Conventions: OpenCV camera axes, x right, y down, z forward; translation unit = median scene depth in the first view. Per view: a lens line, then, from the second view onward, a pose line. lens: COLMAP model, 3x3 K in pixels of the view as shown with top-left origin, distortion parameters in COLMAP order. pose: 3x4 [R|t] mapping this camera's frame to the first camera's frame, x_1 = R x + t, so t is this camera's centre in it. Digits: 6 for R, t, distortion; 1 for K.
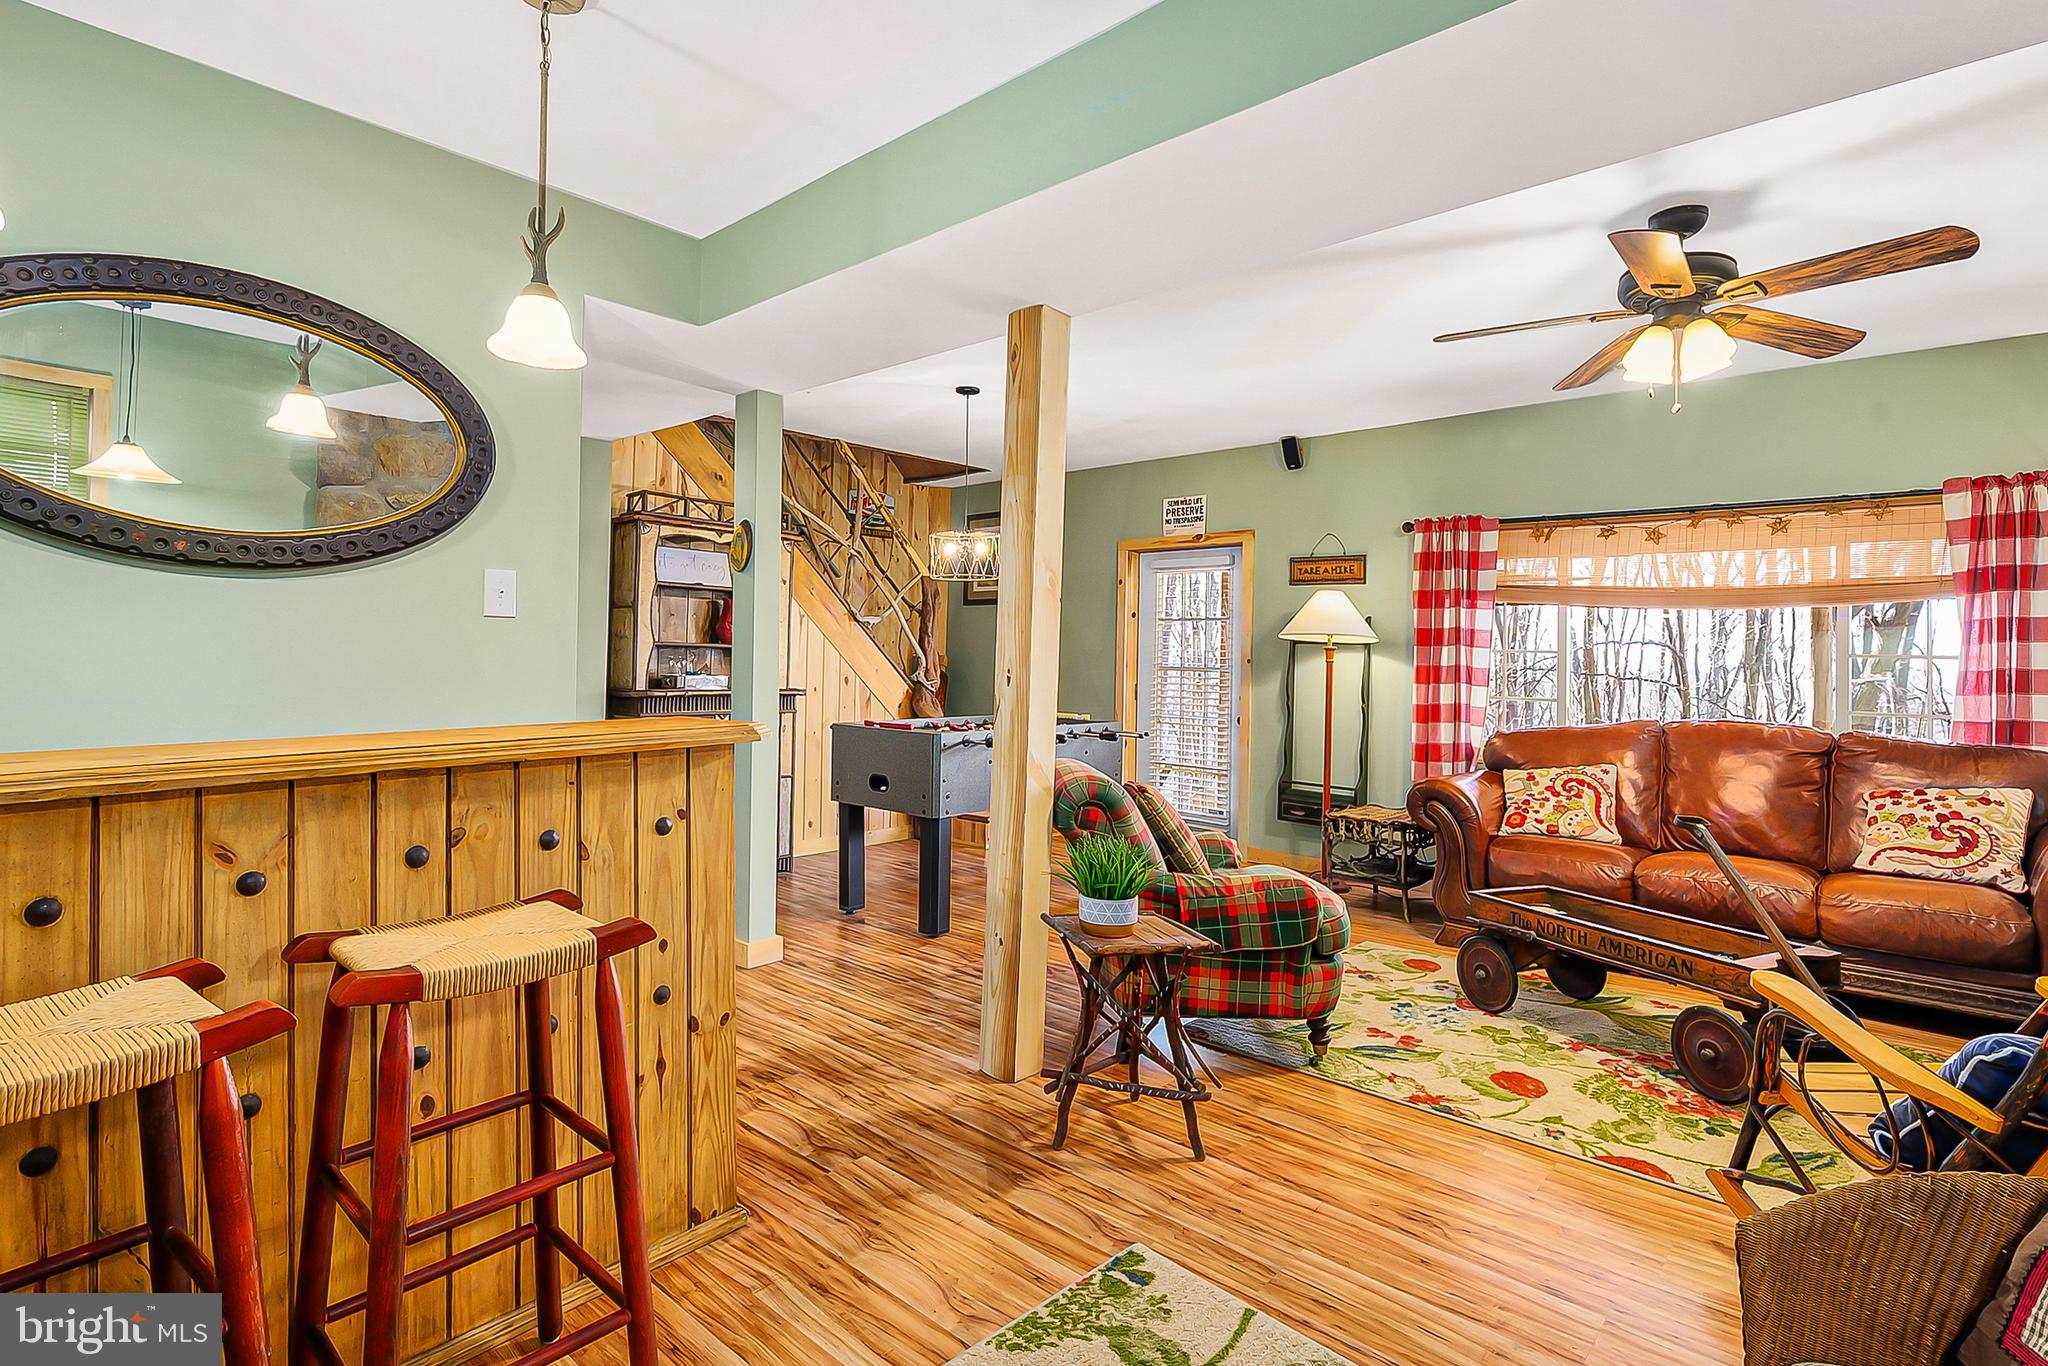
lens RADIAL K [[1052.7, 0, 1024.0], [0, 1052.7, 683.0], [0, 0, 1]] dist [-0.013310, -0.000083]
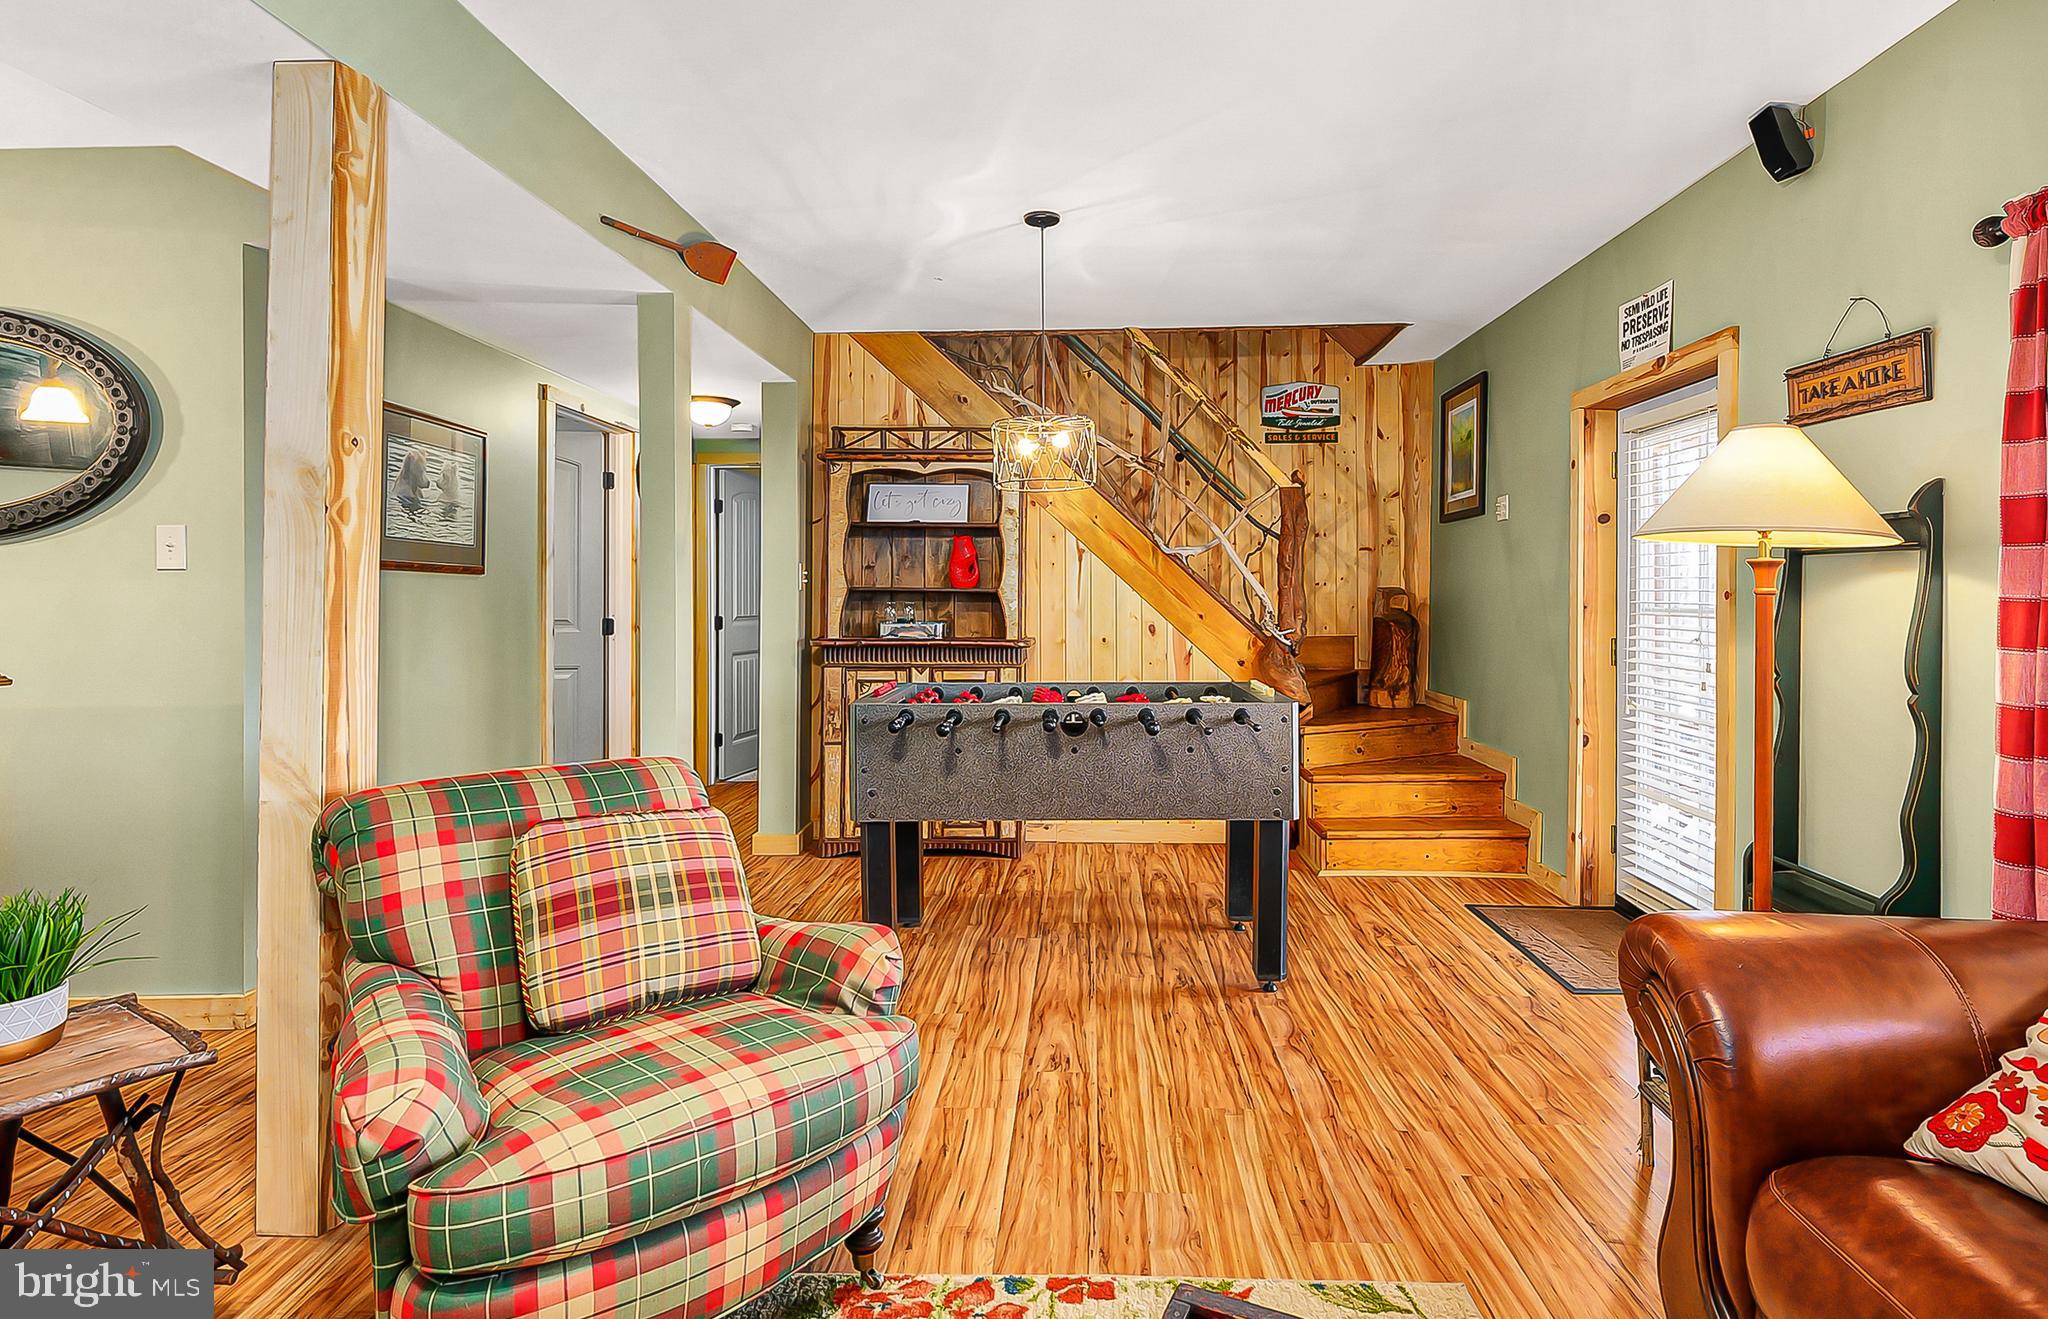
lens RADIAL K [[1042.0, 0, 1027.4], [0, 1042.0, 607.3], [0, 0, 1]] dist [0.018749, 0.000028]
pose [[0.648037, -0.011165, -0.761527, 0.404138], [-0.003352, 0.999841, -0.017512, -0.005335], [0.761602, 0.013901, 0.647896, 0.463406]]
